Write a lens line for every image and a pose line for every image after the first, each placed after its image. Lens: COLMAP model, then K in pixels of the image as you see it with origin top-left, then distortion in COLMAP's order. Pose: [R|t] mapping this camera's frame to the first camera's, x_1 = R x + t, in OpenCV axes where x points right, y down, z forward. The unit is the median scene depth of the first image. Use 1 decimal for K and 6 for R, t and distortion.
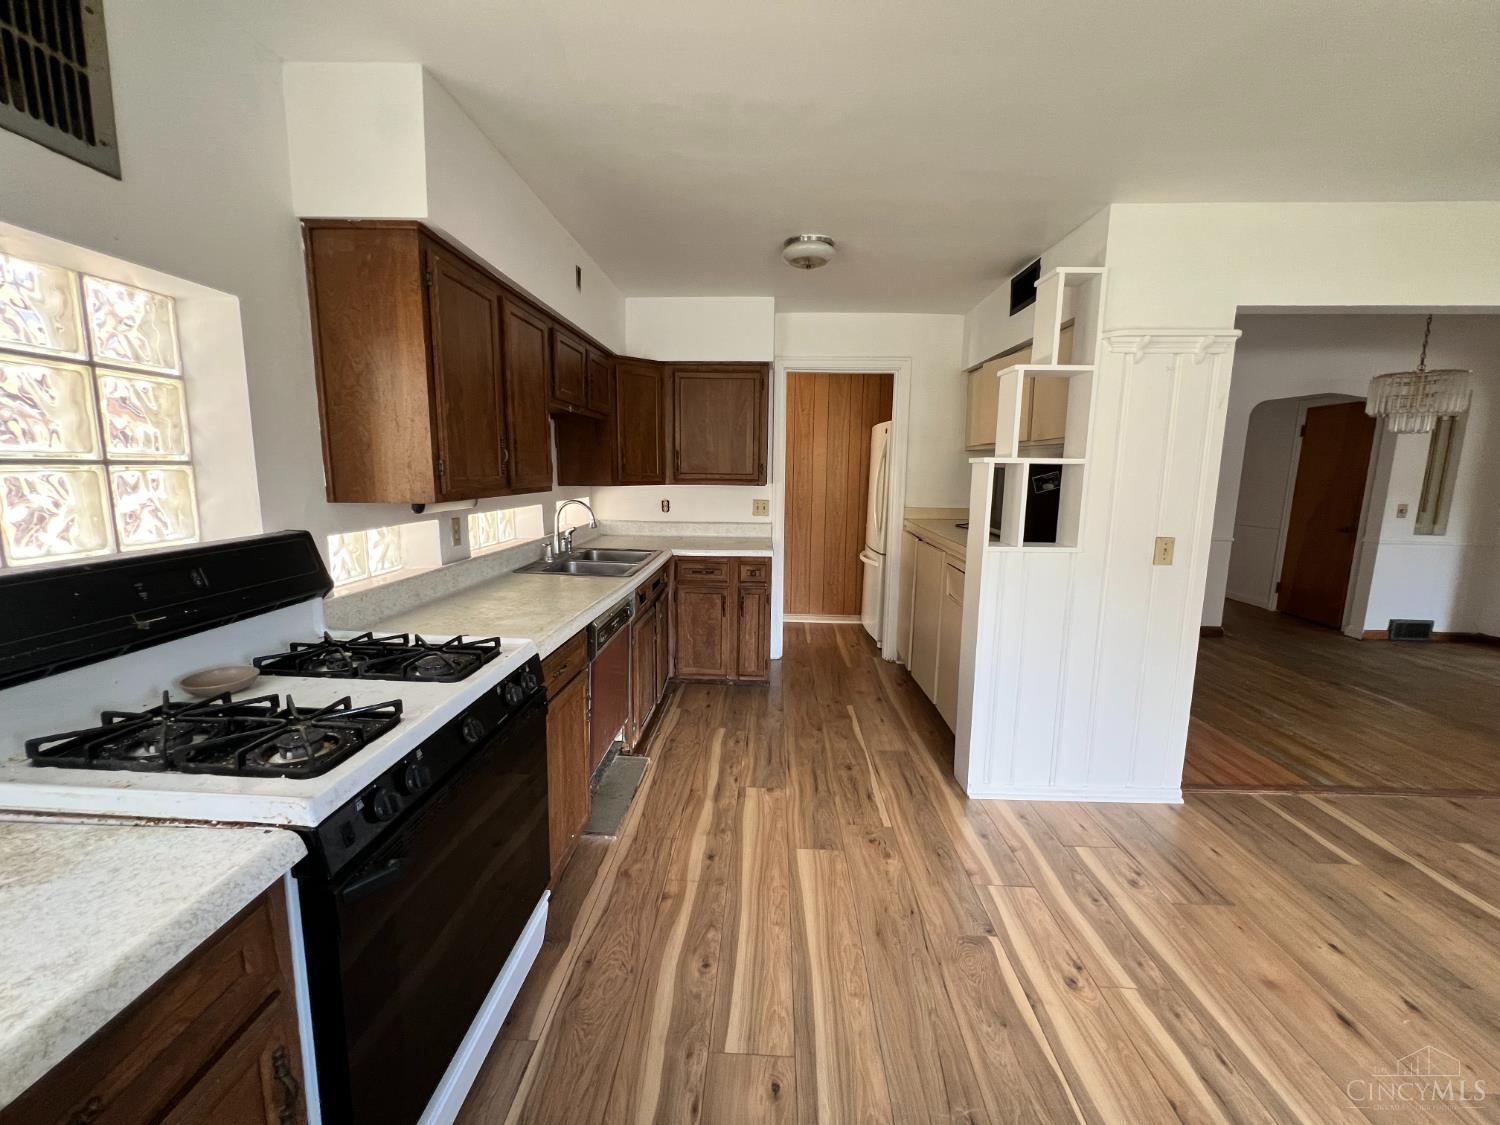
lens RADIAL K [[603.1, 0, 748.2], [0, 603.1, 556.9], [0, 0, 1]] dist [-0.003142, 0.000190]
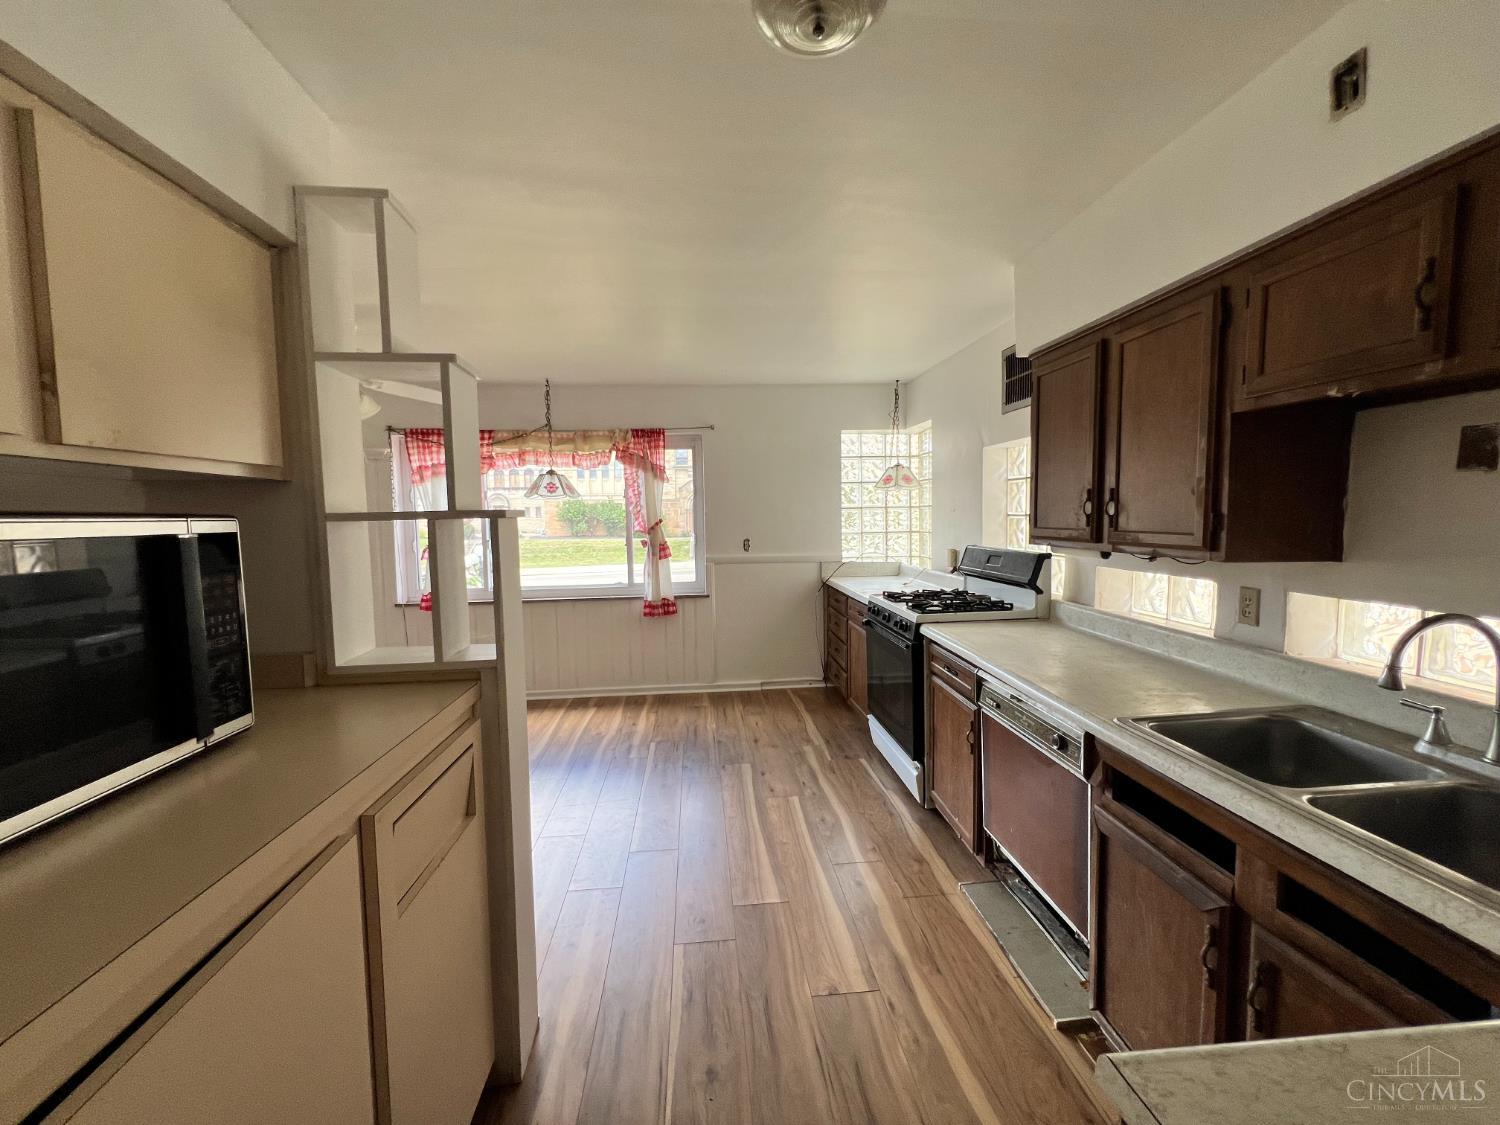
lens RADIAL K [[603.1, 0, 749.7], [0, 603.1, 558.0], [0, 0, 1]] dist [-0.003142, 0.000190]
pose [[-0.990944, 0.010912, -0.133831, 0.227425], [-0.018843, 0.975530, 0.219059, -0.250615], [0.132947, 0.219596, -0.966490, 1.615356]]
